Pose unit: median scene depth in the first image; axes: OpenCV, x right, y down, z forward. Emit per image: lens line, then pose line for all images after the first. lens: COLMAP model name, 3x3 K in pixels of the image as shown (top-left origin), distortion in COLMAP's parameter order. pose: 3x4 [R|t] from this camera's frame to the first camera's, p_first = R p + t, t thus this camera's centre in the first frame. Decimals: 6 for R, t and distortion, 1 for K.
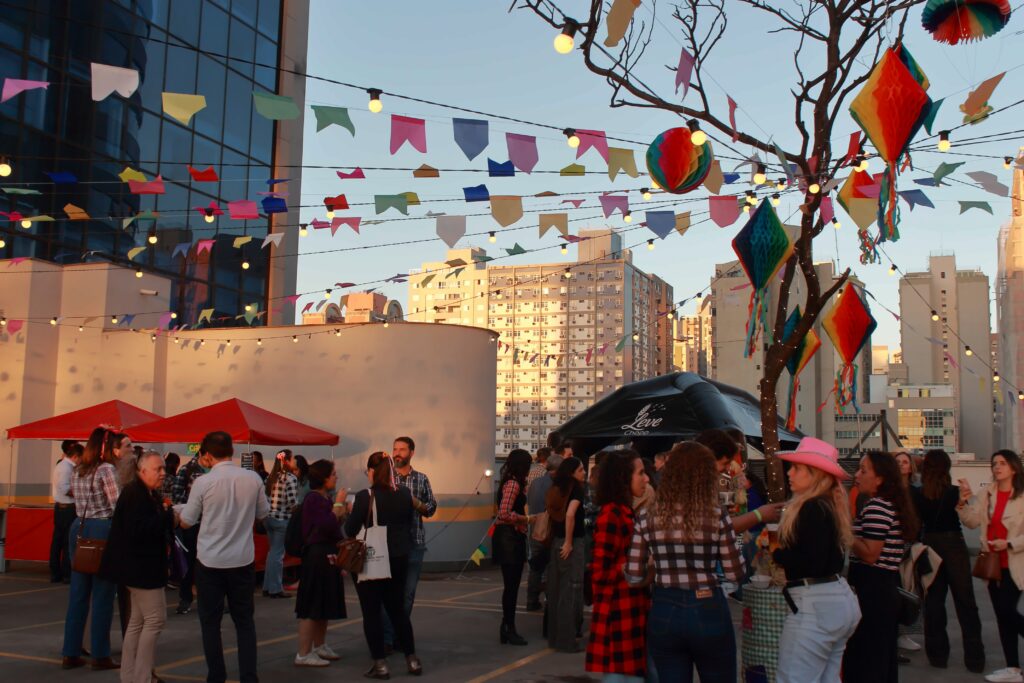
lens RADIAL K [[1227.5, 0, 512.0], [0, 1227.5, 341.5], [0, 0, 1]] dist [-0.049381, 0.010581]
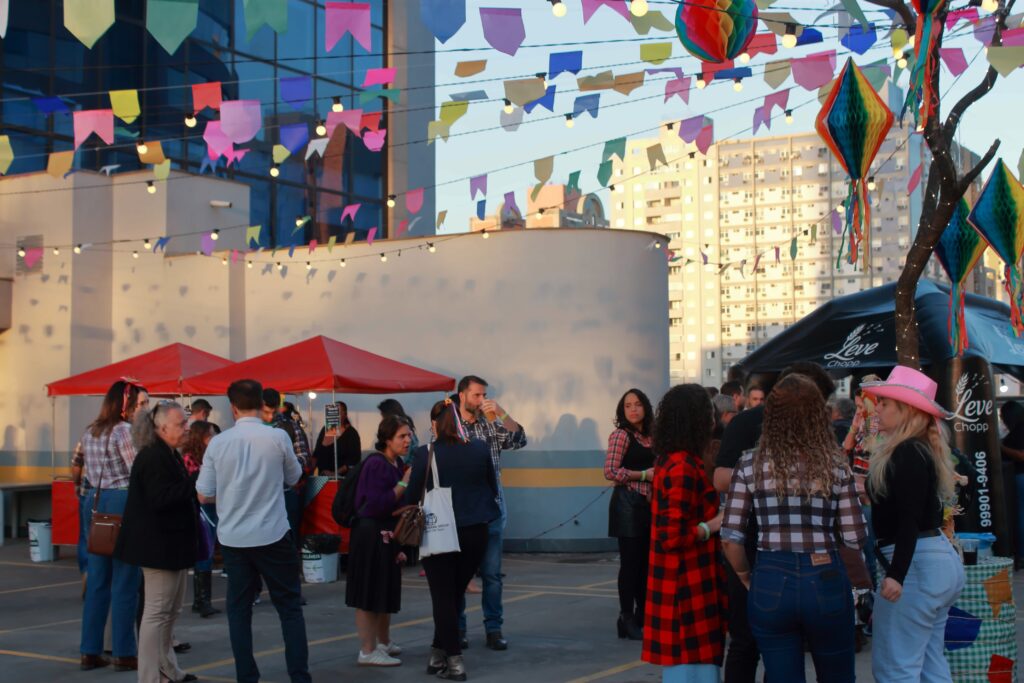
lens RADIAL K [[1691.3, 0, 511.5], [0, 1691.3, 313.4], [0, 0, 1]] dist [0.176153, -1.328142]
pose [[0.984590, -0.035695, -0.171199, 0.092316], [0.042529, 0.998431, 0.036421, -0.002498], [0.169631, -0.043140, 0.984563, -0.058939]]
